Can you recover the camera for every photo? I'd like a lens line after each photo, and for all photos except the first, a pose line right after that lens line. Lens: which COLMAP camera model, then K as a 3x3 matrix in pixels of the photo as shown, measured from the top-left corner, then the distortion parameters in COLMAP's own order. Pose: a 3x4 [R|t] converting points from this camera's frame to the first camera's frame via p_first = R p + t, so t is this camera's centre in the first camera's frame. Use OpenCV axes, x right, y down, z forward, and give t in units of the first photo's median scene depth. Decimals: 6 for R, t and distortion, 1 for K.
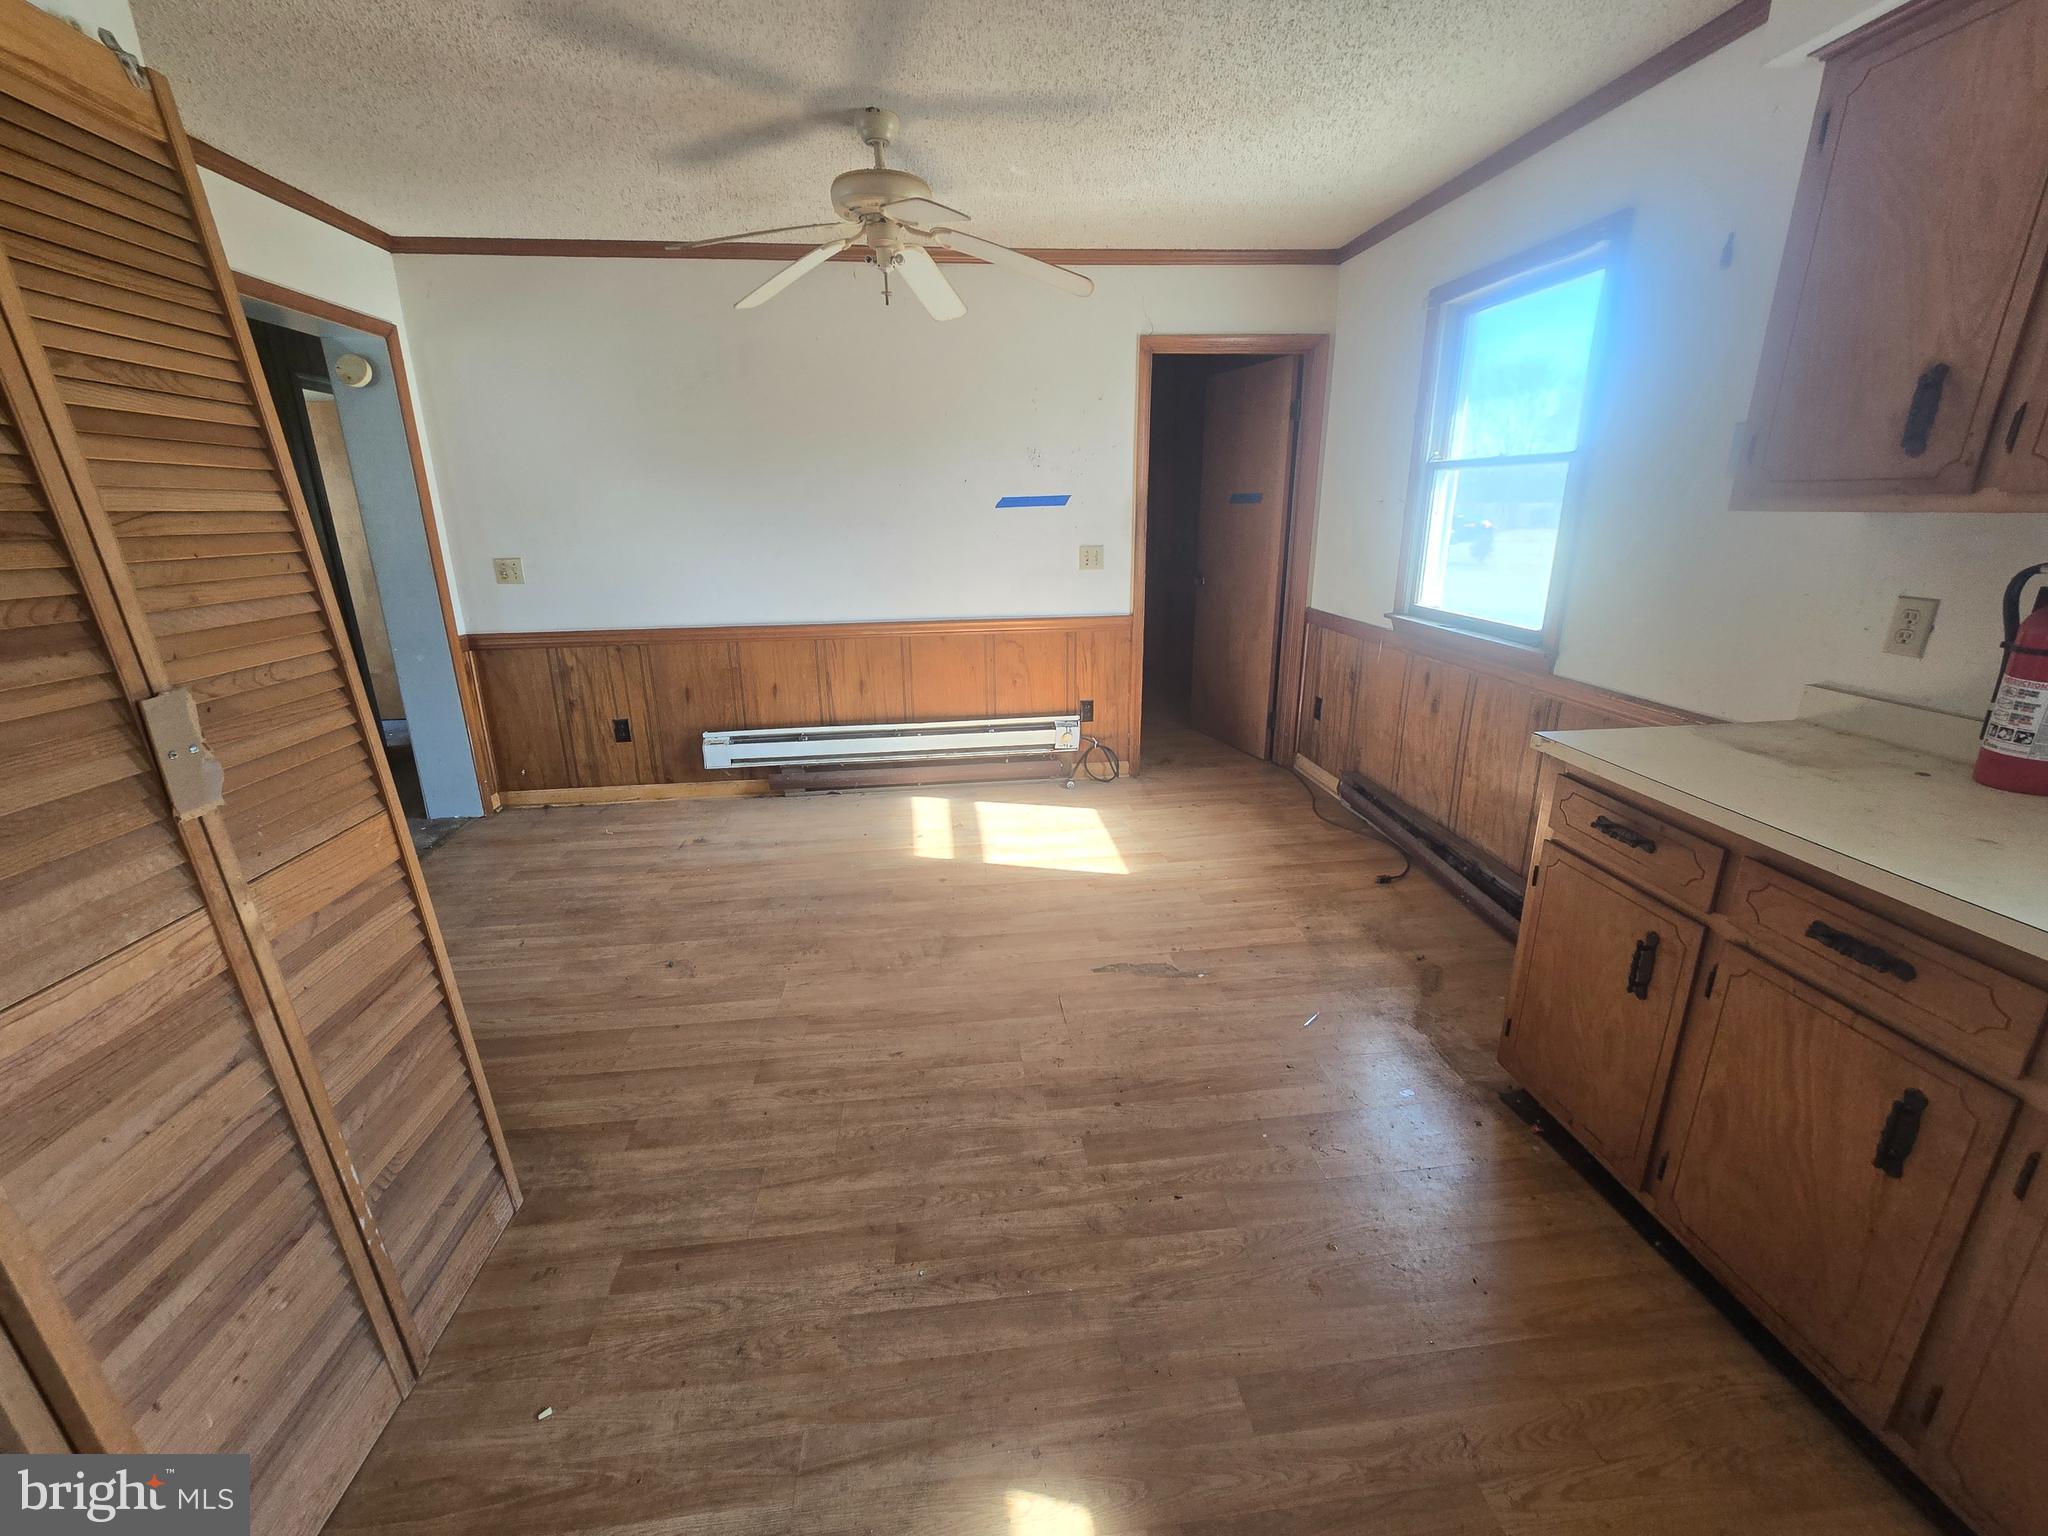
lens RADIAL K [[835.5, 0, 1025.3], [0, 835.5, 744.9], [0, 0, 1]] dist [-0.002540, 0.000897]
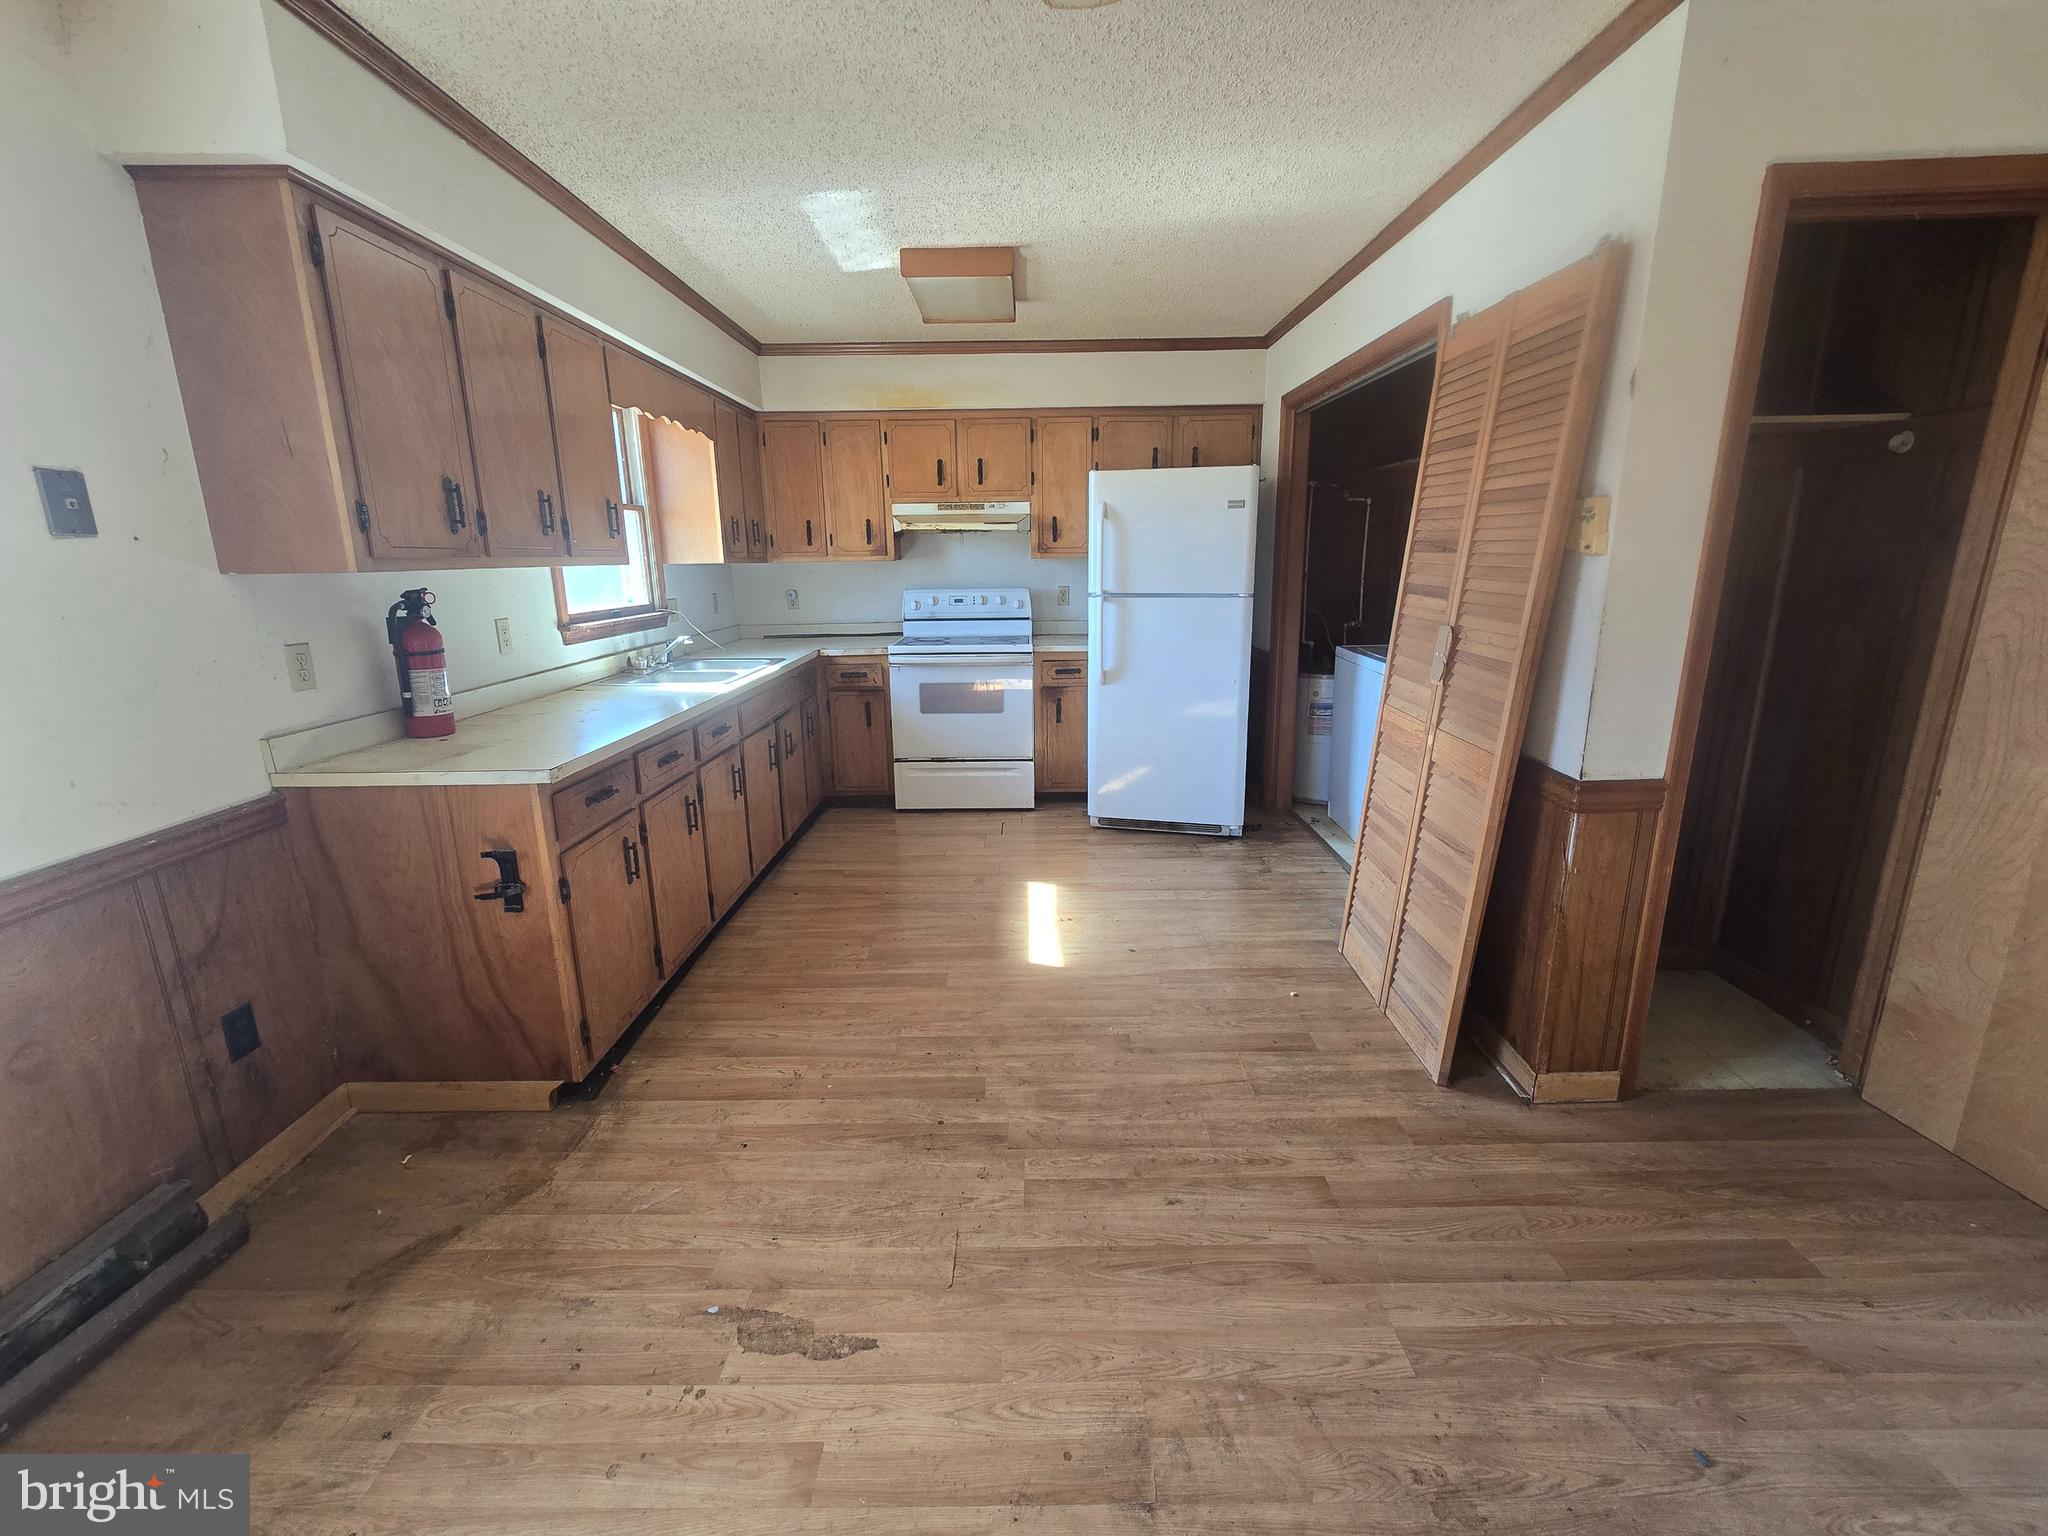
lens RADIAL K [[834.5, 0, 1027.5], [0, 834.5, 742.7], [0, 0, 1]] dist [0.000838, -0.003302]
pose [[-0.993563, -0.000232, 0.113285, -0.115156], [0.054743, 0.874508, 0.481912, -0.479692], [-0.099180, 0.485011, -0.868866, 1.676093]]
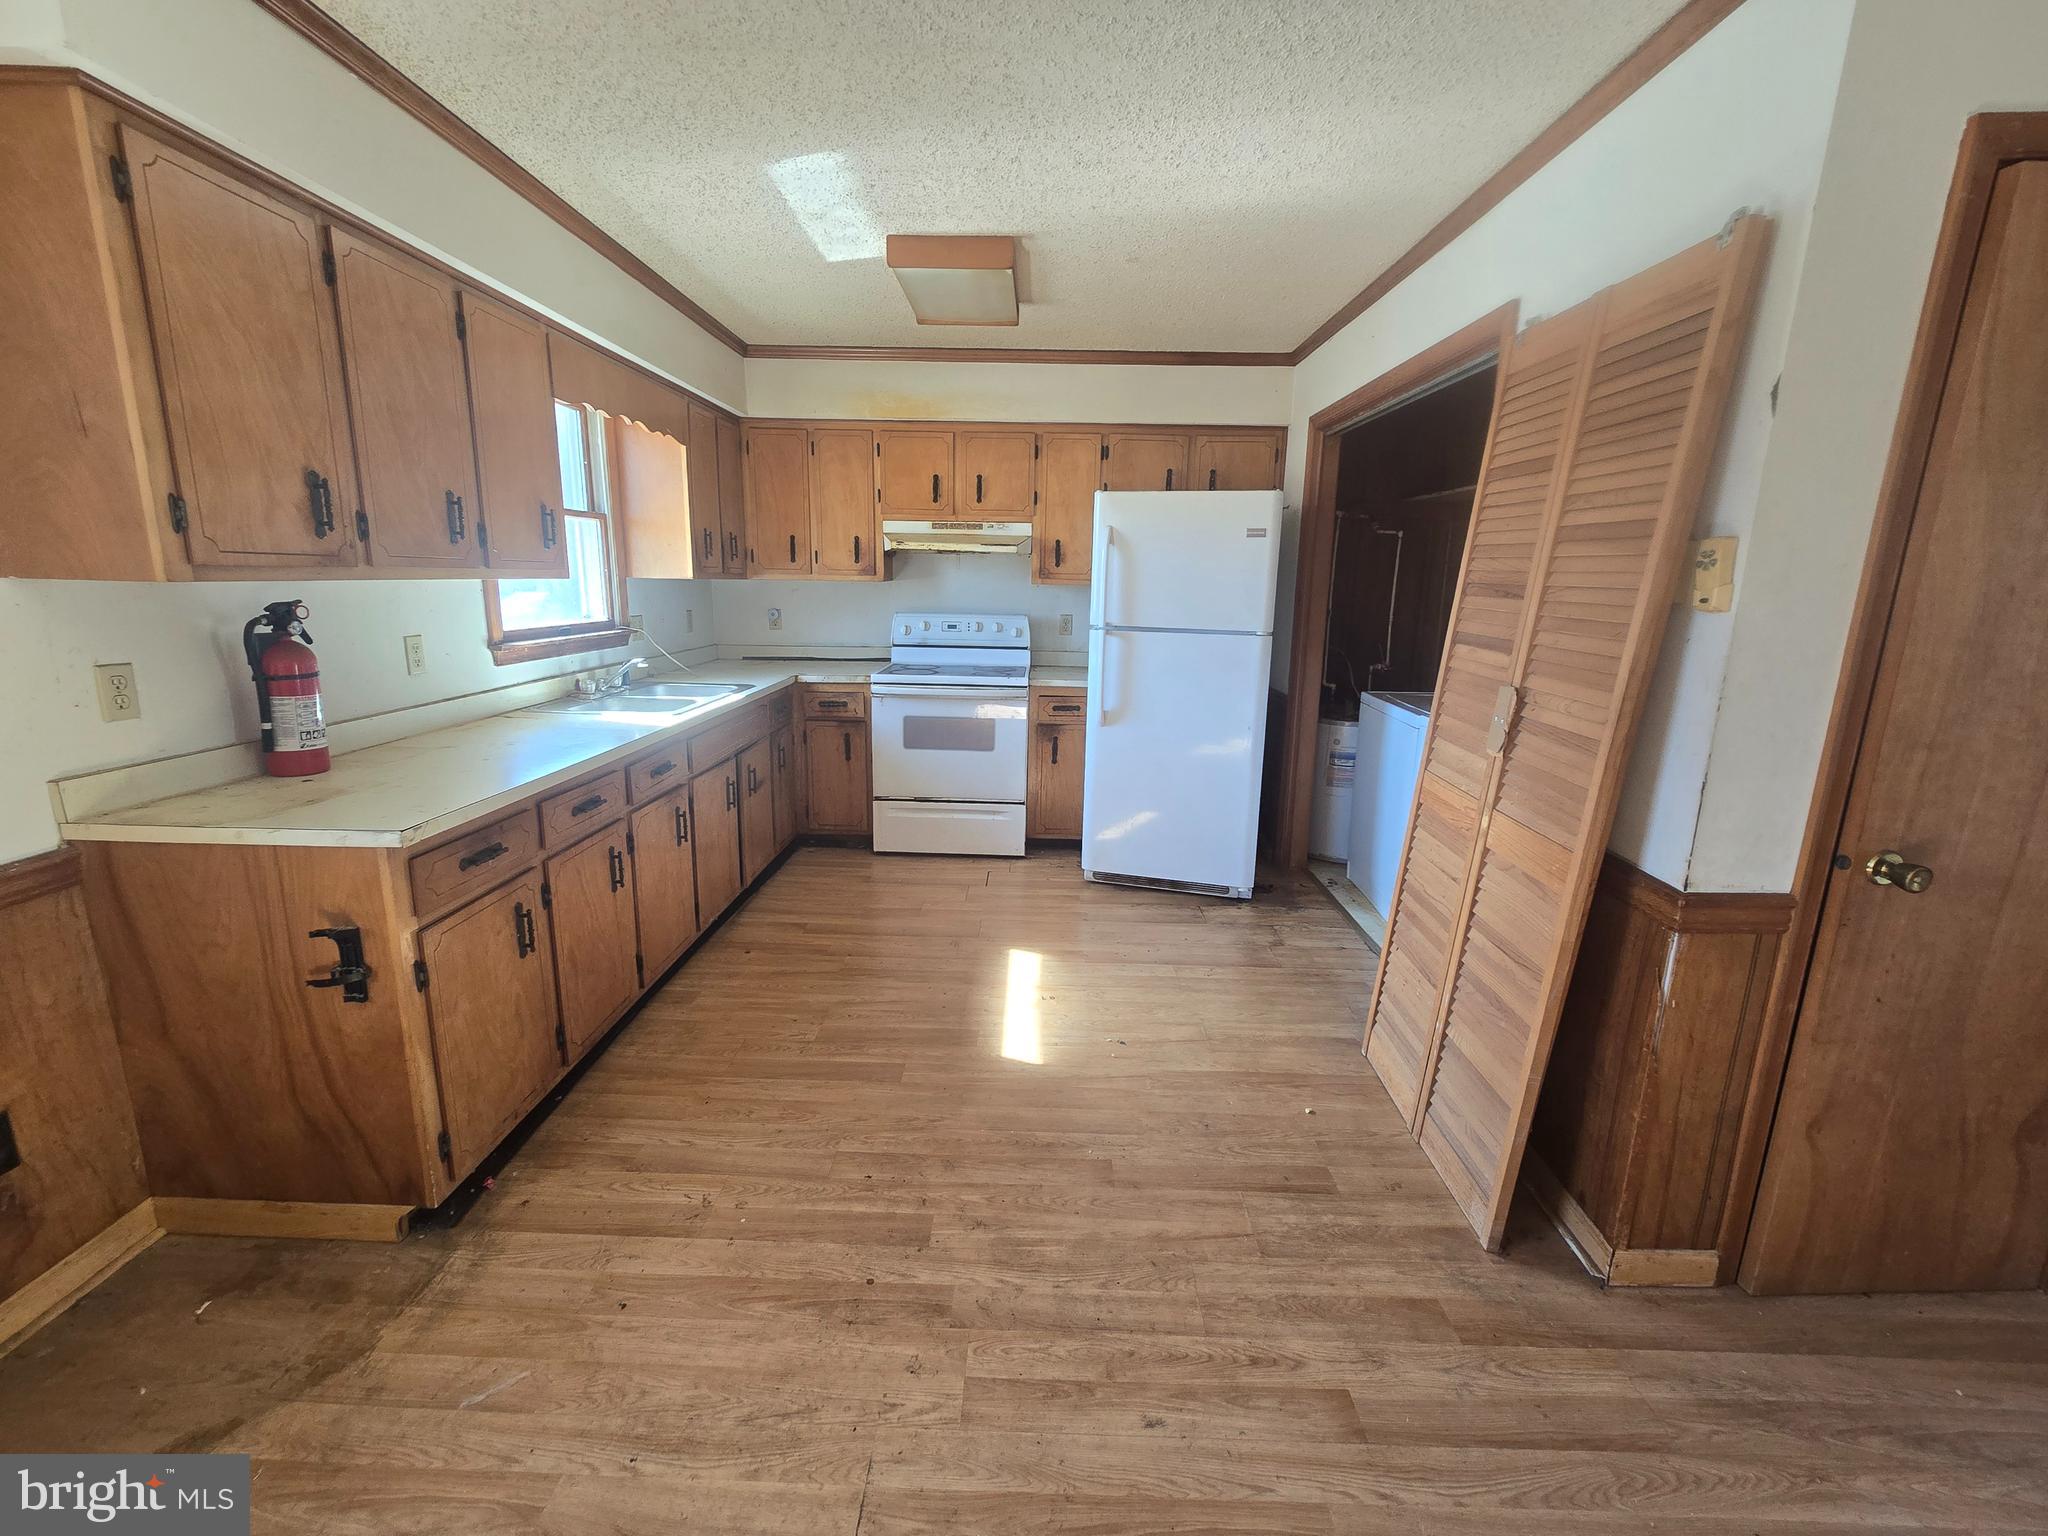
lens RADIAL K [[835.5, 0, 1025.3], [0, 835.5, 744.9], [0, 0, 1]] dist [-0.002540, 0.000897]
pose [[-0.991343, -0.033134, 0.127047, -0.133573], [0.029599, 0.886324, 0.462118, -0.432806], [-0.127917, 0.461878, -0.877671, 1.479926]]
